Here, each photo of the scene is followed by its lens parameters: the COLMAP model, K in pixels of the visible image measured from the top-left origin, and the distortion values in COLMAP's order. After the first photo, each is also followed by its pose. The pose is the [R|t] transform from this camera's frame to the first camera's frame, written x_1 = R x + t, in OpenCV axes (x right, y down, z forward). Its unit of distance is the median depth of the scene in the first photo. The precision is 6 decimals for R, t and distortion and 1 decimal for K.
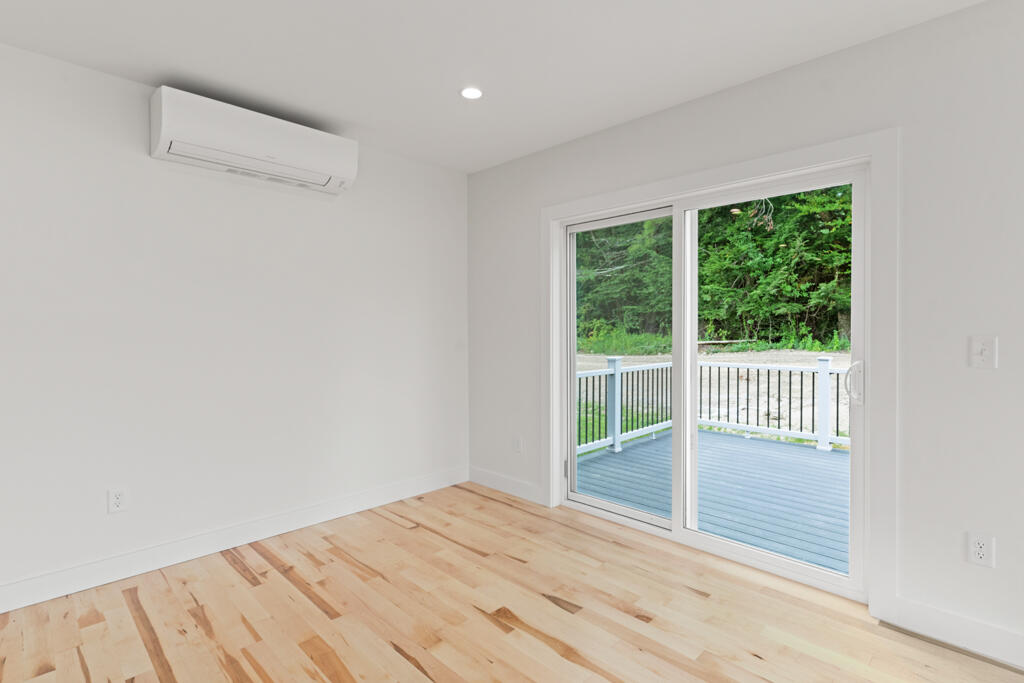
lens RADIAL K [[494.5, 0, 508.7], [0, 494.5, 333.6], [0, 0, 1]] dist [-0.005847, 0.000154]
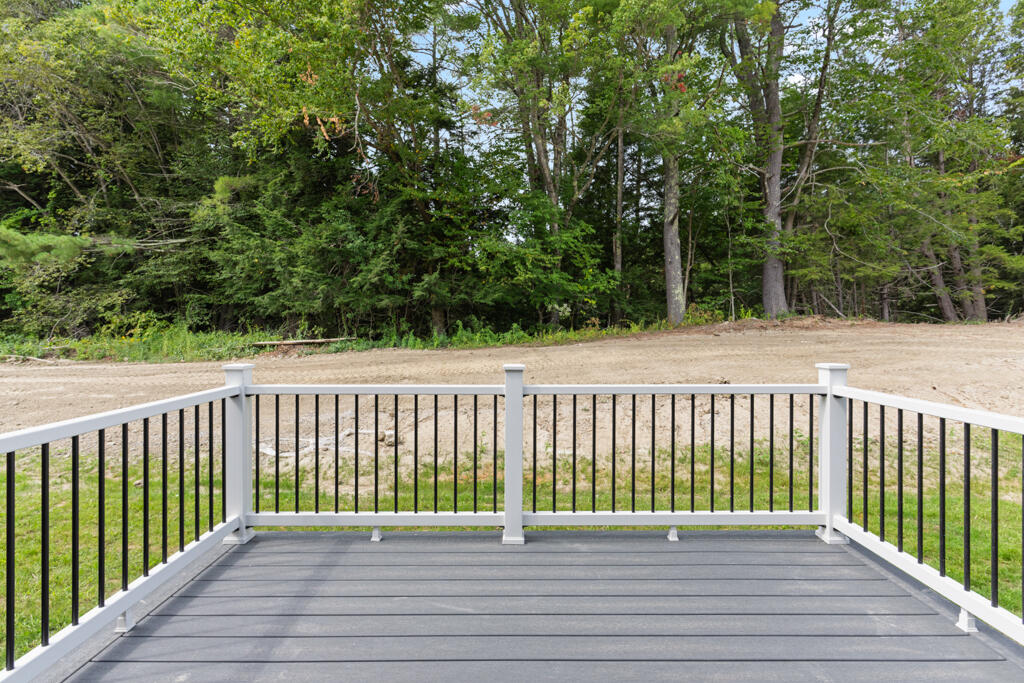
lens RADIAL K [[494.5, 0, 498.5], [0, 494.5, 326.2], [0, 0, 1]] dist [-0.005847, 0.000154]
pose [[0.724282, 0.001975, 0.689501, 0.086006], [0.007755, 0.999909, -0.011010, 0.003947], [-0.689460, 0.013321, 0.724201, 0.201453]]
